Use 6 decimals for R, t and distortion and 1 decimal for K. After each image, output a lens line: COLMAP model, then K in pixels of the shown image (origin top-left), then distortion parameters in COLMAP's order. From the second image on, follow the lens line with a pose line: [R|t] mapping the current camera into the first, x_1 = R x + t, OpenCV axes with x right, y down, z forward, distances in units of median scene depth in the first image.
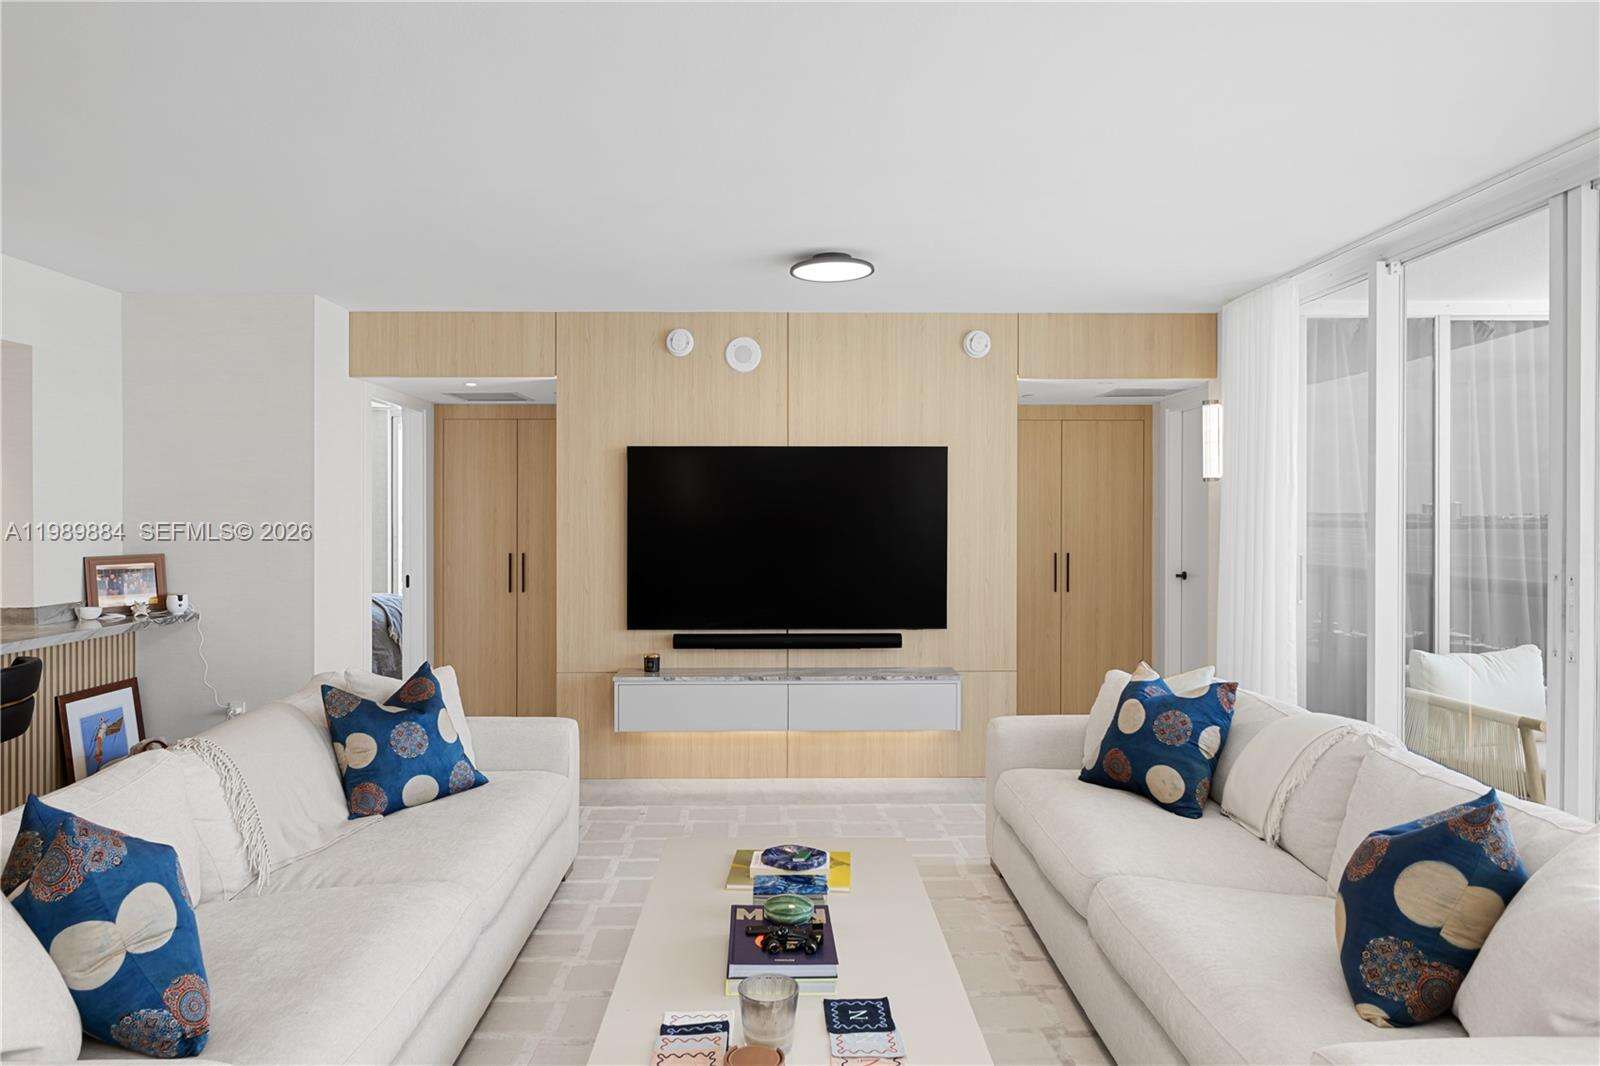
lens RADIAL K [[982.7, 0, 799.2], [0, 982.7, 512.7], [0, 0, 1]] dist [-0.001573, -0.000927]
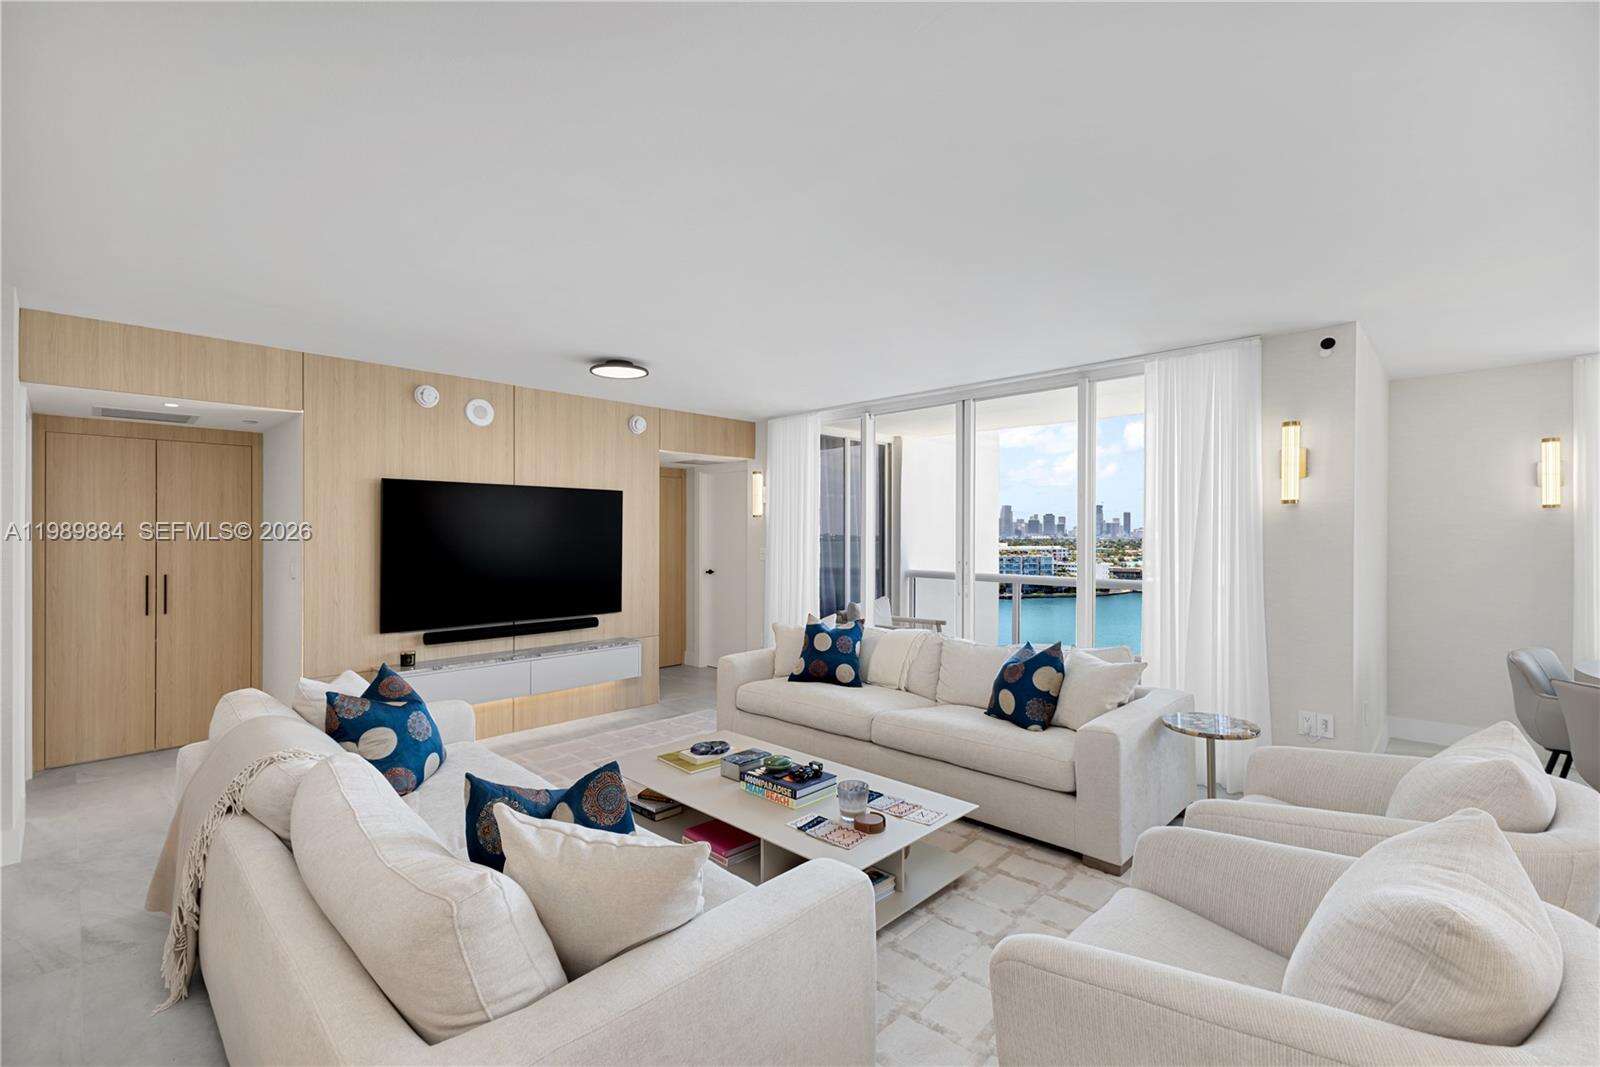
lens RADIAL K [[700.7, 0, 803.9], [0, 700.7, 530.7], [0, 0, 1]] dist [0.010340, -0.000961]
pose [[0.705199, 0.004570, 0.708994, -0.420196], [-0.000980, 0.999985, -0.005472, -0.000168], [-0.709008, 0.003164, 0.705193, 0.044640]]
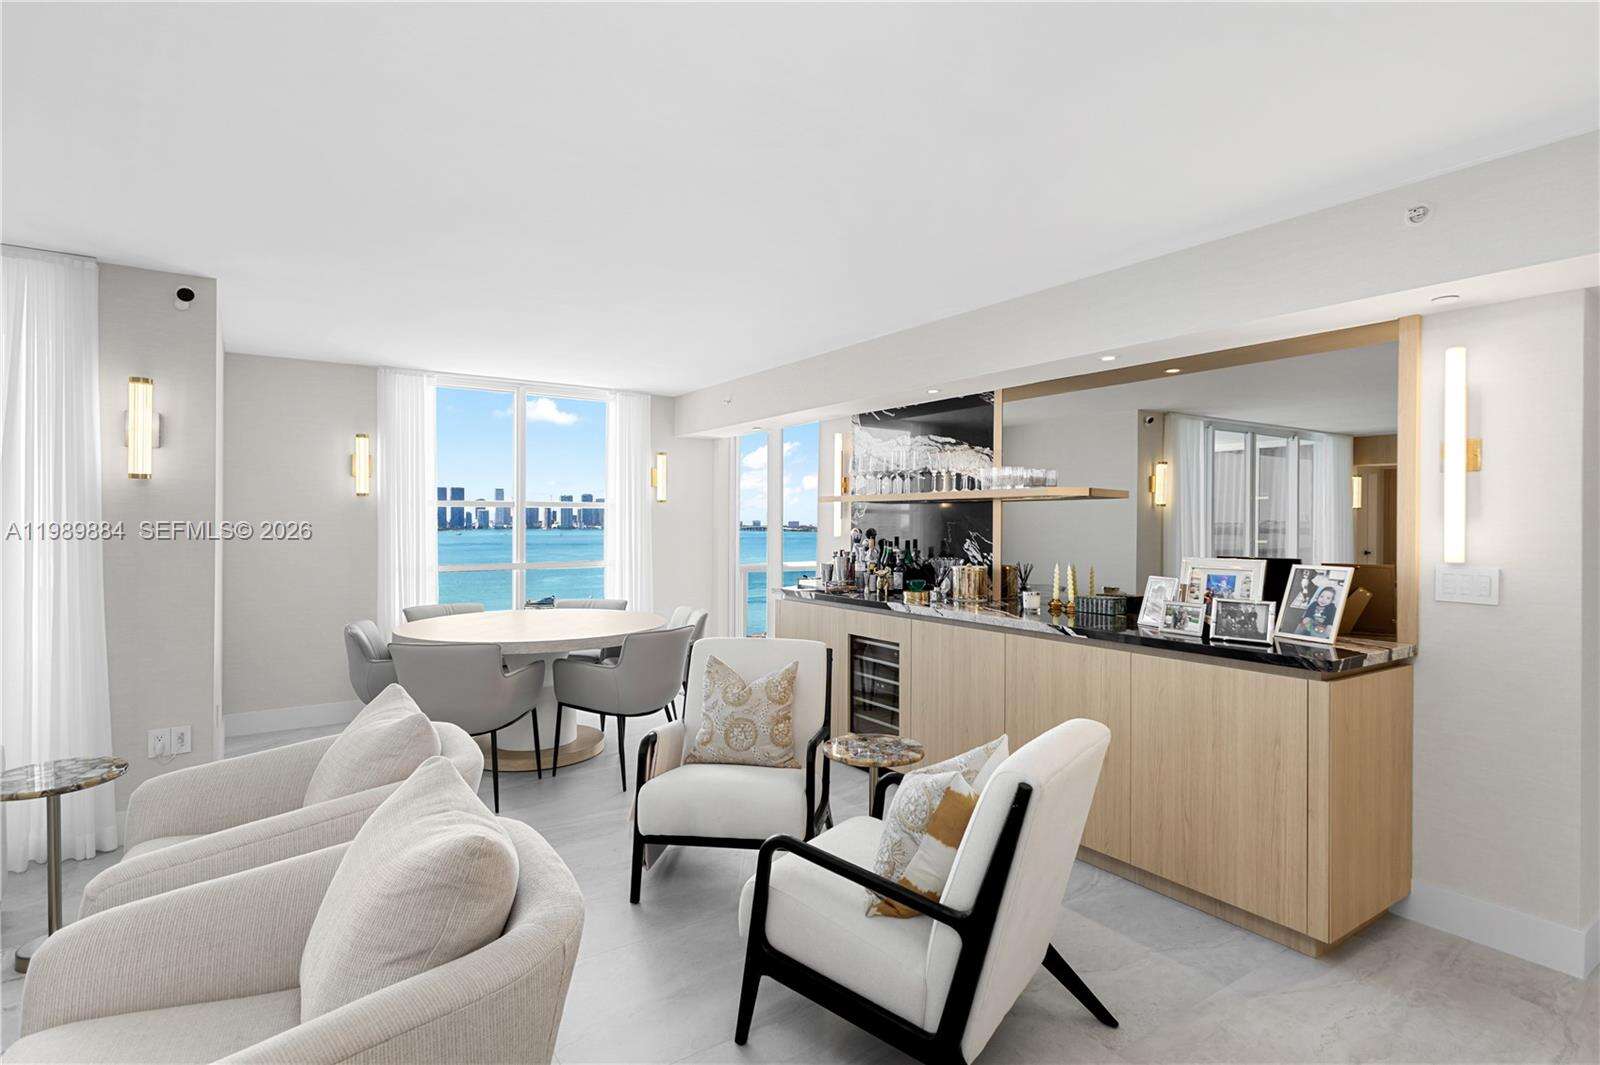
lens RADIAL K [[798.7, 0, 807.3], [0, 798.7, 525.0], [0, 0, 1]] dist [0.018054, -0.000088]
pose [[-0.554703, -0.002307, 0.832045, -0.425697], [-0.007134, 0.999973, -0.001984, 0.003476], [-0.832018, -0.007036, -0.554704, 0.109700]]
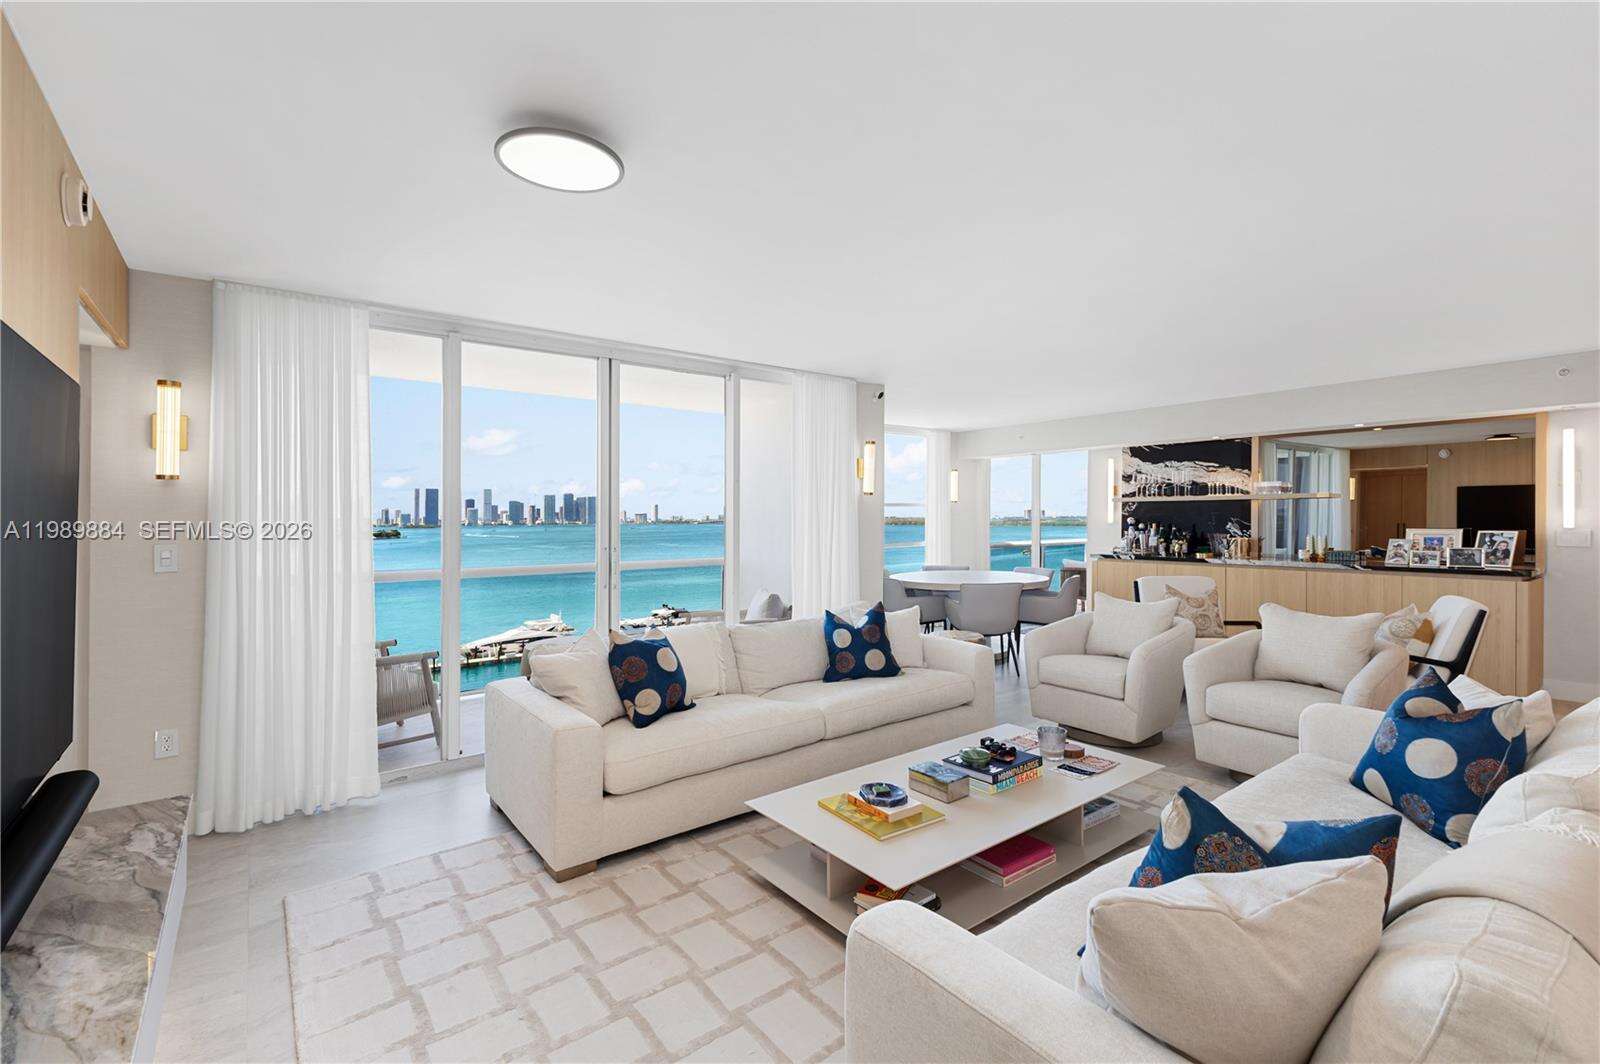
lens RADIAL K [[700.7, 0, 803.9], [0, 700.7, 529.2], [0, 0, 1]] dist [0.010340, -0.000961]
pose [[-0.597022, -0.007091, 0.802194, -0.376550], [0.006626, 0.999883, 0.013771, 0.005116], [-0.802198, 0.013537, -0.596905, 0.938686]]
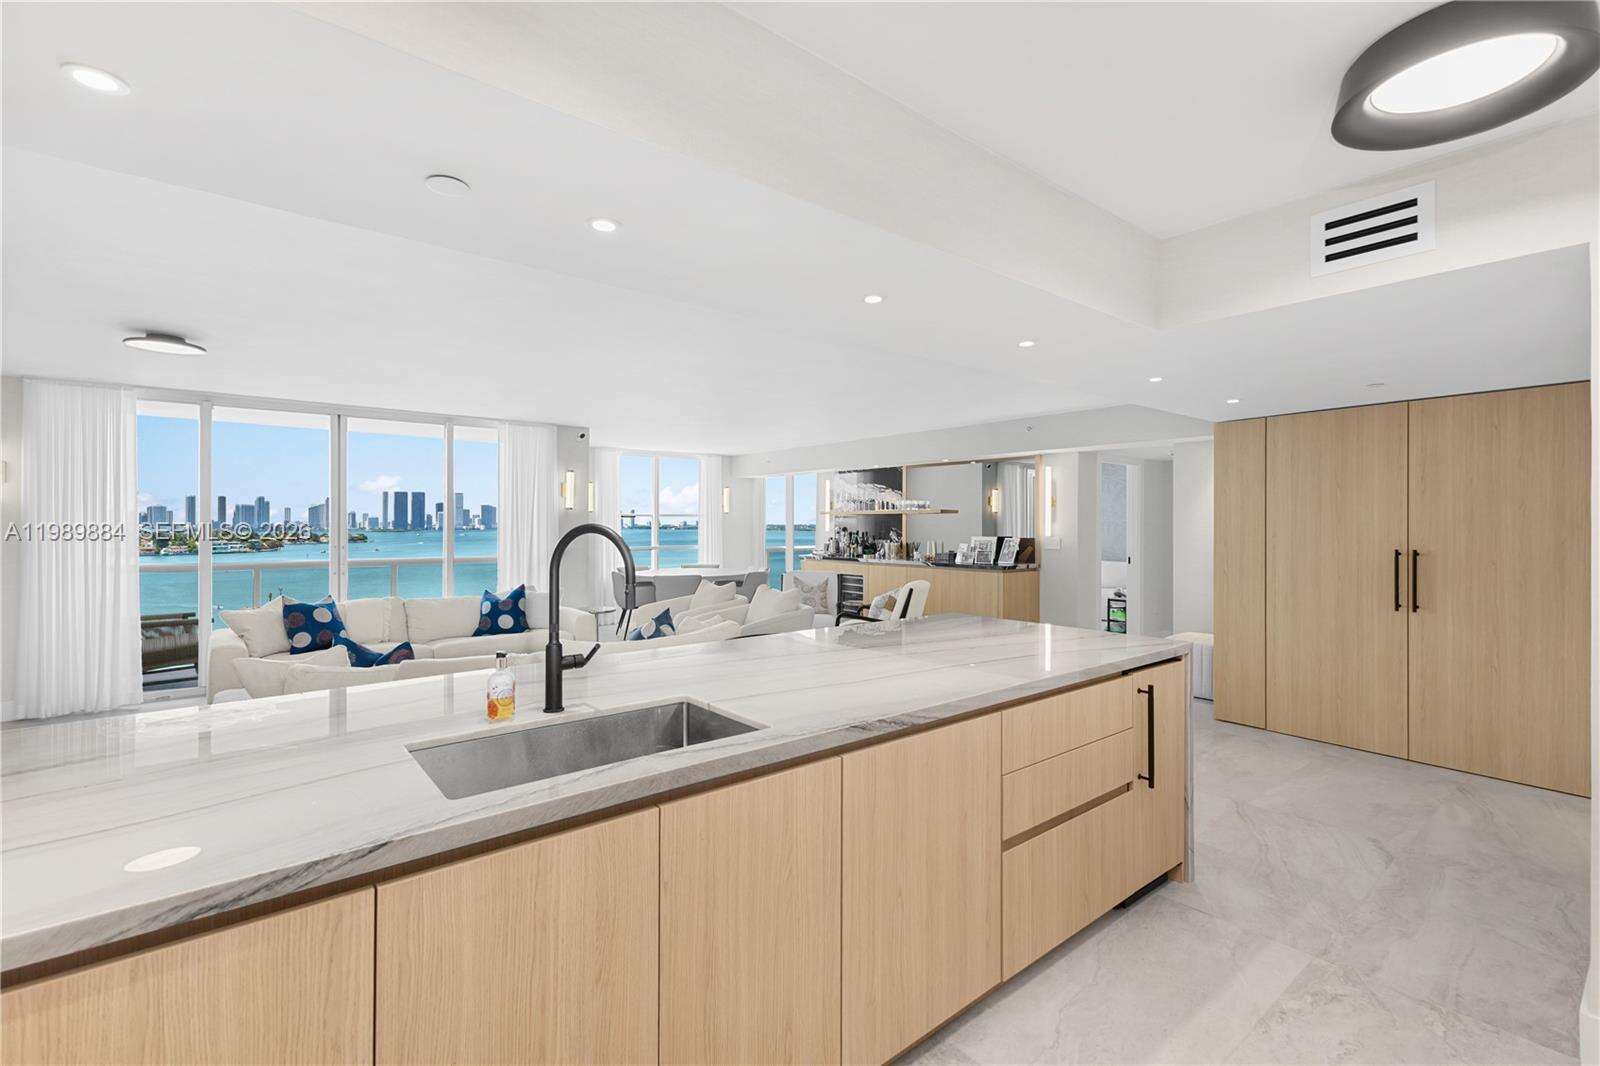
lens RADIAL K [[707.9, 0, 800.0], [0, 707.9, 533.0], [0, 0, 1]] dist [0.012908, -0.000728]
pose [[-0.617893, -0.007734, 0.786224, -1.041502], [0.000201, 0.999950, 0.009994, 0.003082], [-0.786262, 0.006333, -0.617861, 0.747557]]
